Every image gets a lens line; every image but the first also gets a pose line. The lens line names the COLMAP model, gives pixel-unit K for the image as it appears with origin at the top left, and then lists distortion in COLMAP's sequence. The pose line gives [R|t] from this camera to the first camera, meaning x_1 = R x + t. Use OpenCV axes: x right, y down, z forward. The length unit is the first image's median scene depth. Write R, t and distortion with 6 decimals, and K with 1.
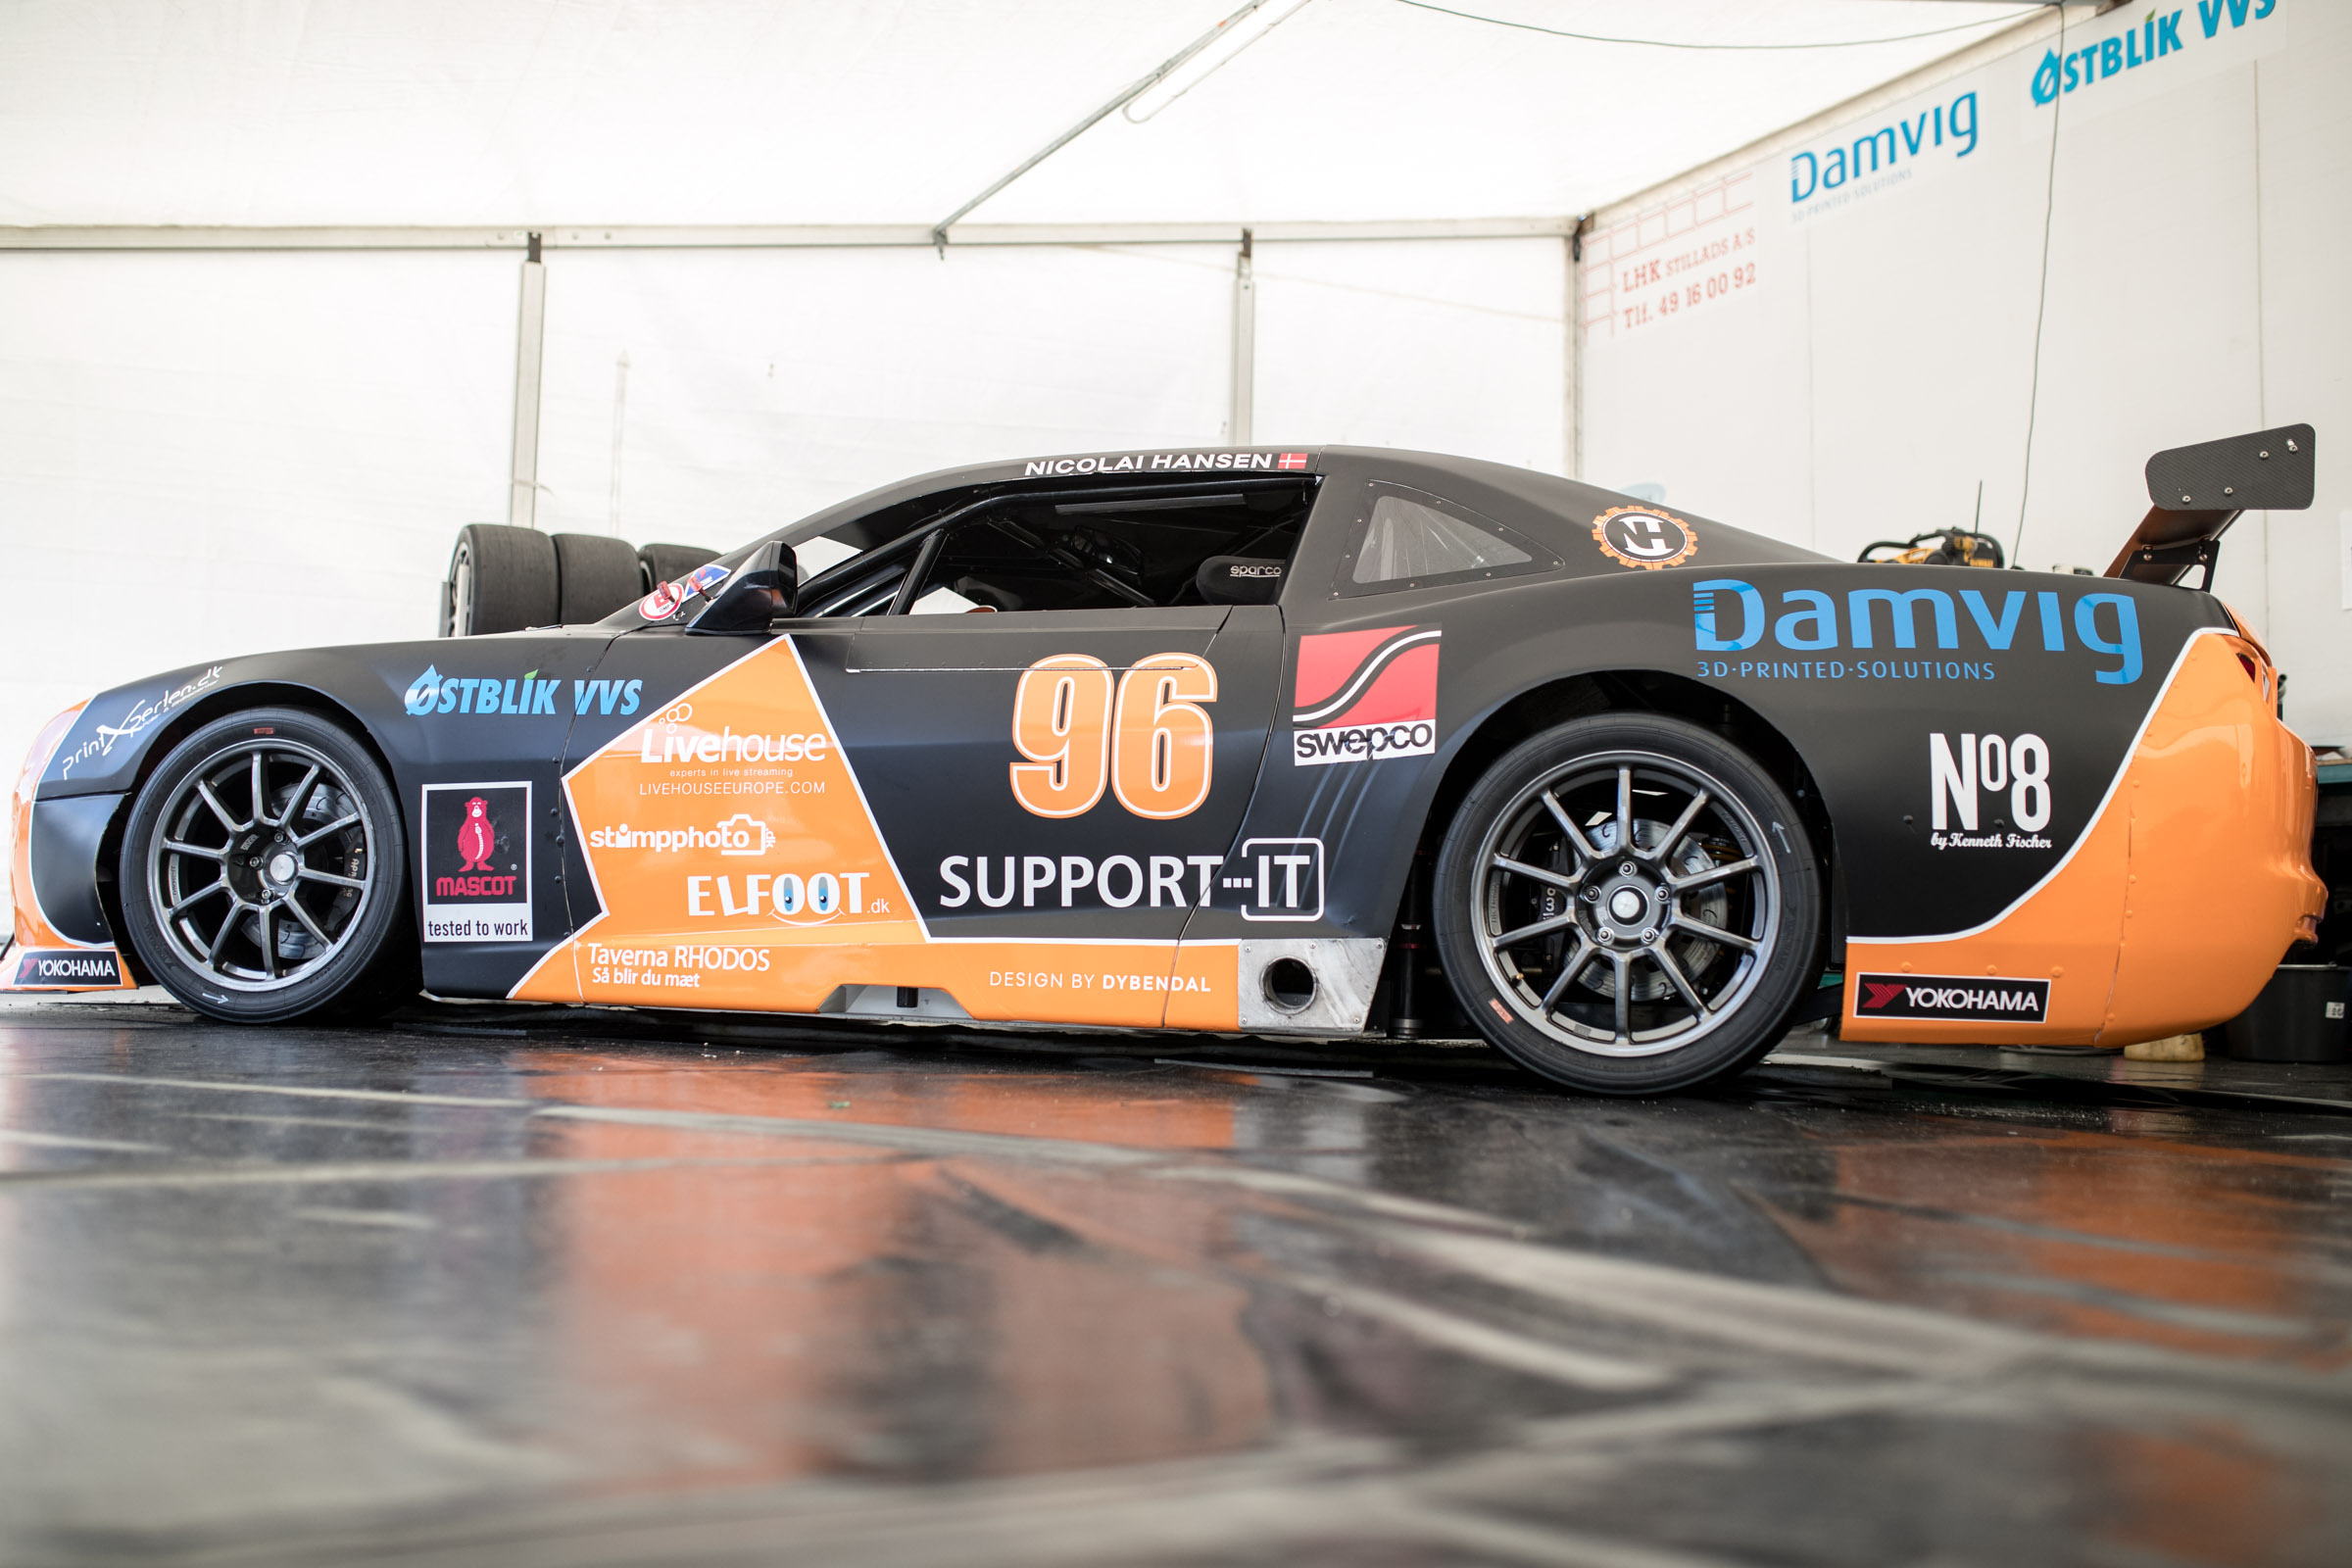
lens RADIAL K [[2241.9, 0, 1176.0], [0, 2241.9, 784.0], [0, 0, 1]] dist [-0.086309, 0.116873]
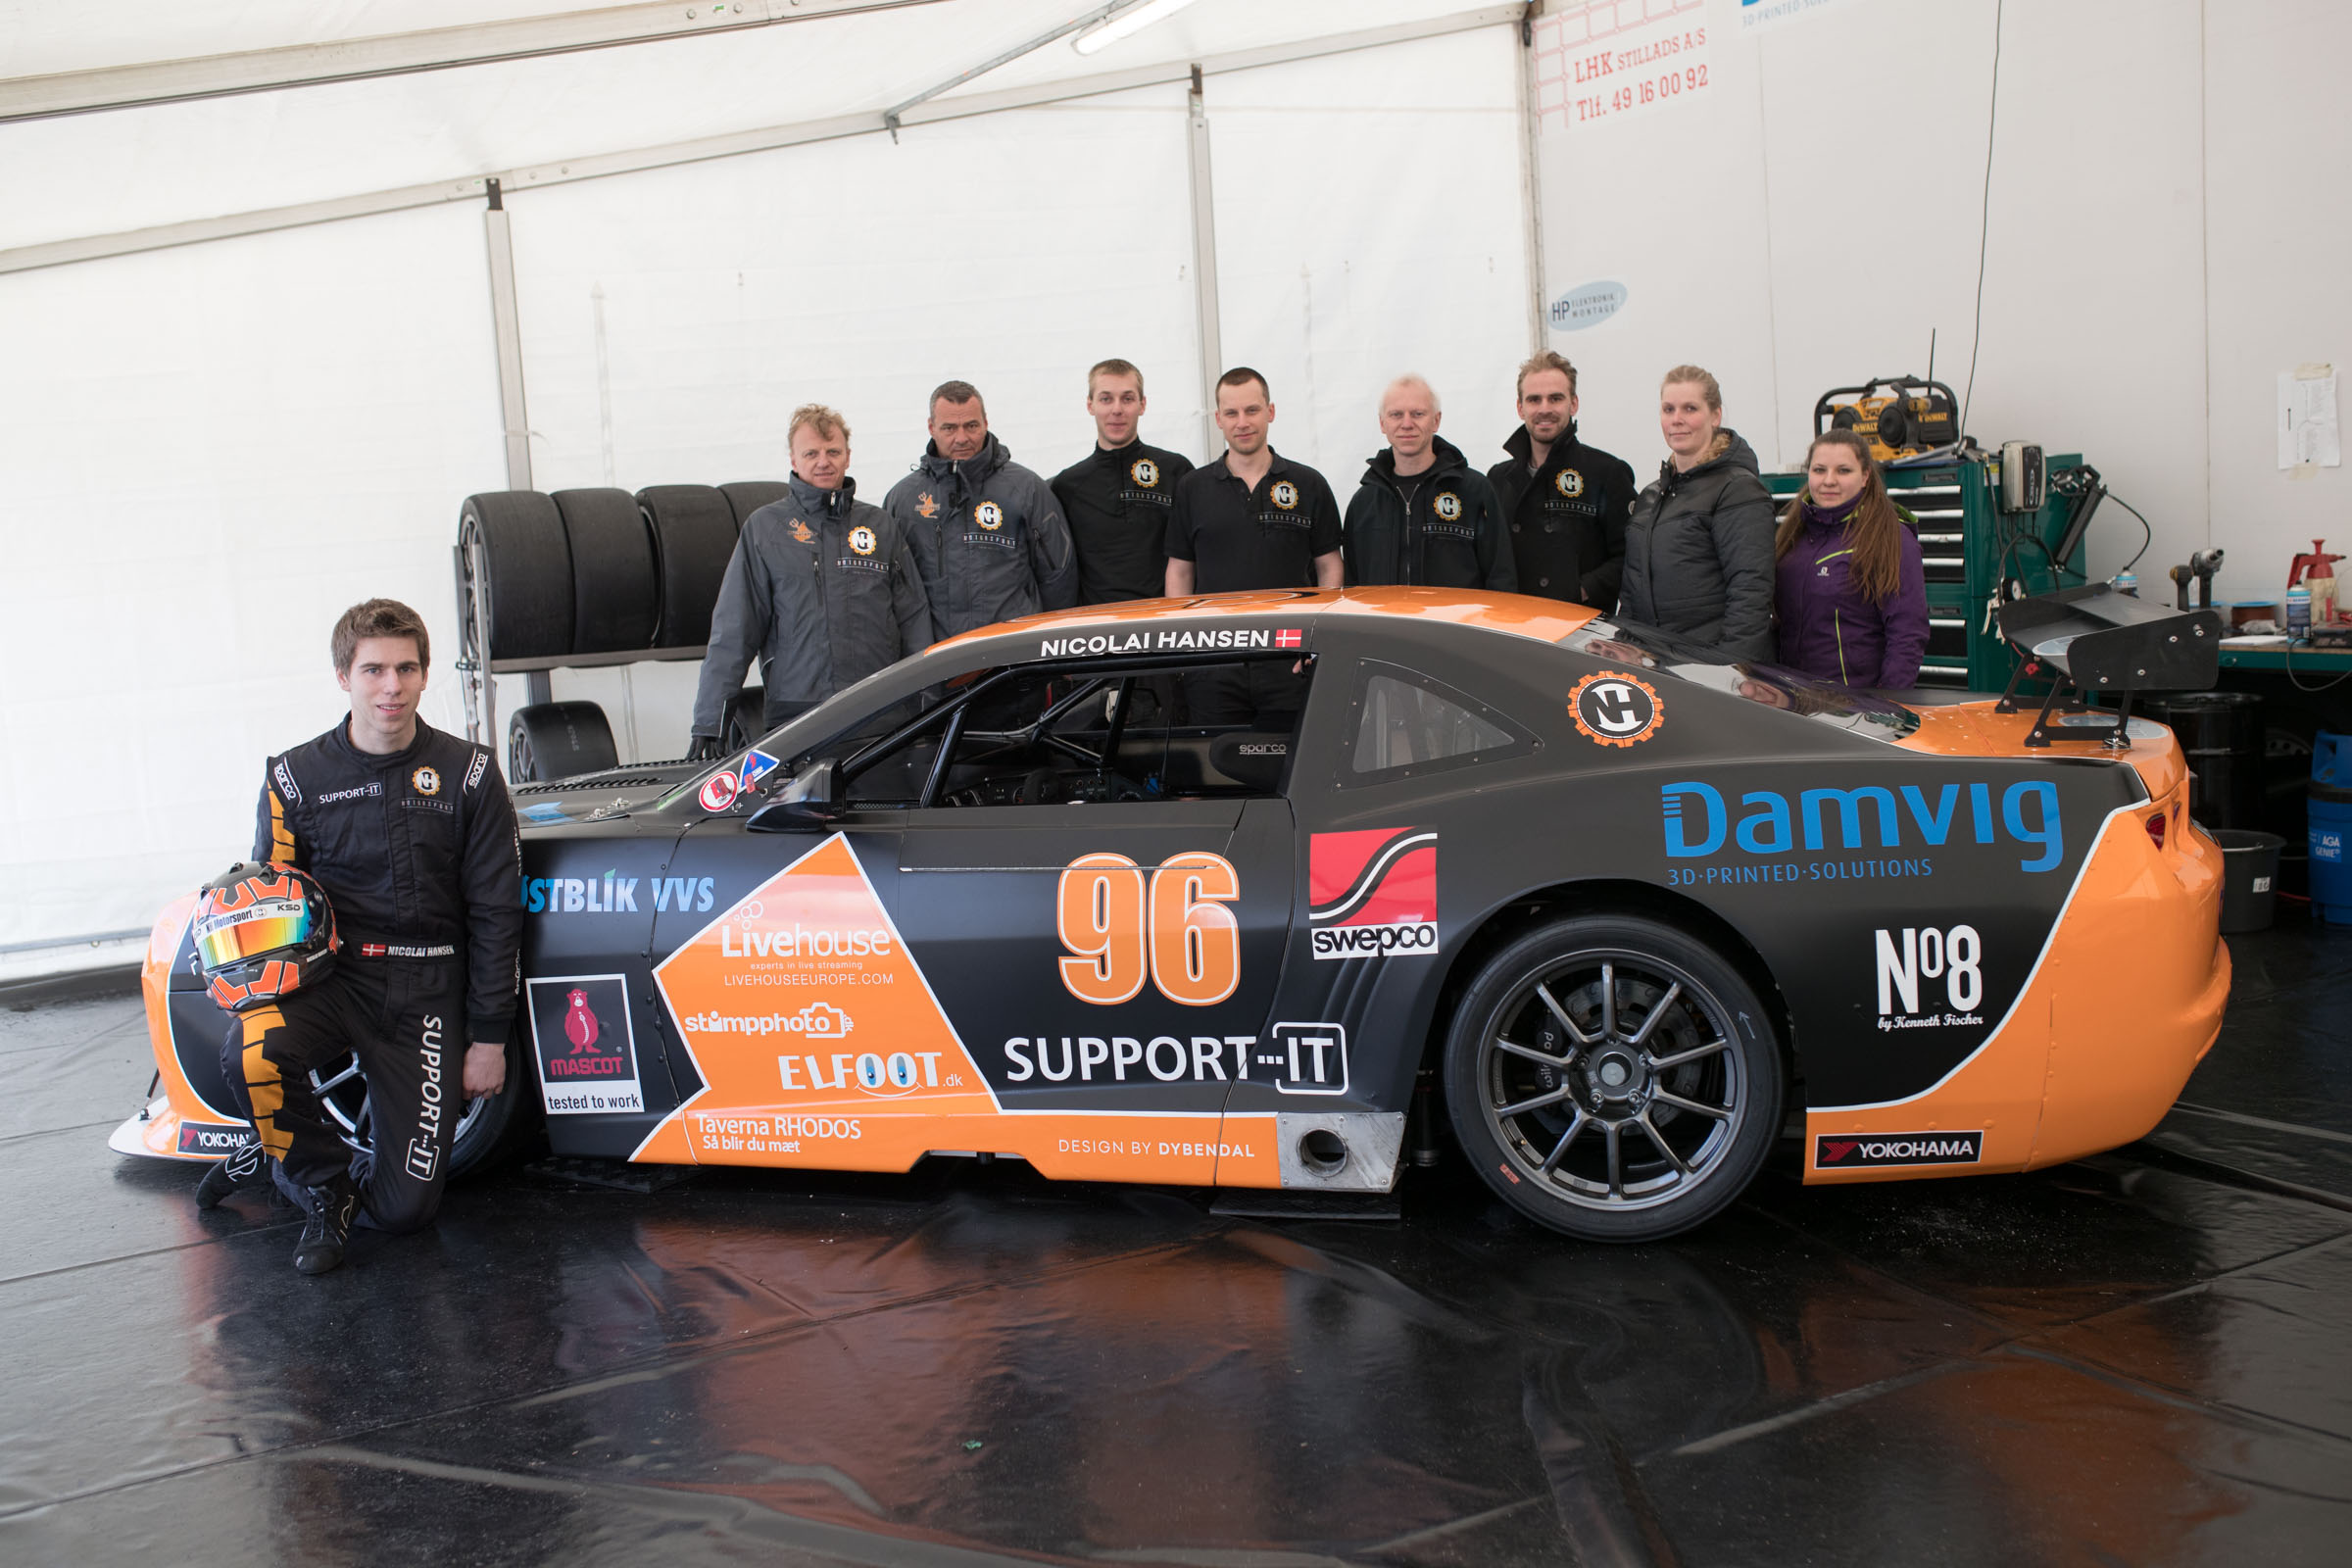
lens RADIAL K [[2241.9, 0, 1176.0], [0, 2241.9, 784.0], [0, 0, 1]] dist [-0.086309, 0.116873]
pose [[0.996519, -0.083371, -0.000278, -0.007987], [0.081854, 0.977743, 0.193181, -0.303883], [-0.015834, -0.192532, 0.981163, -0.080559]]
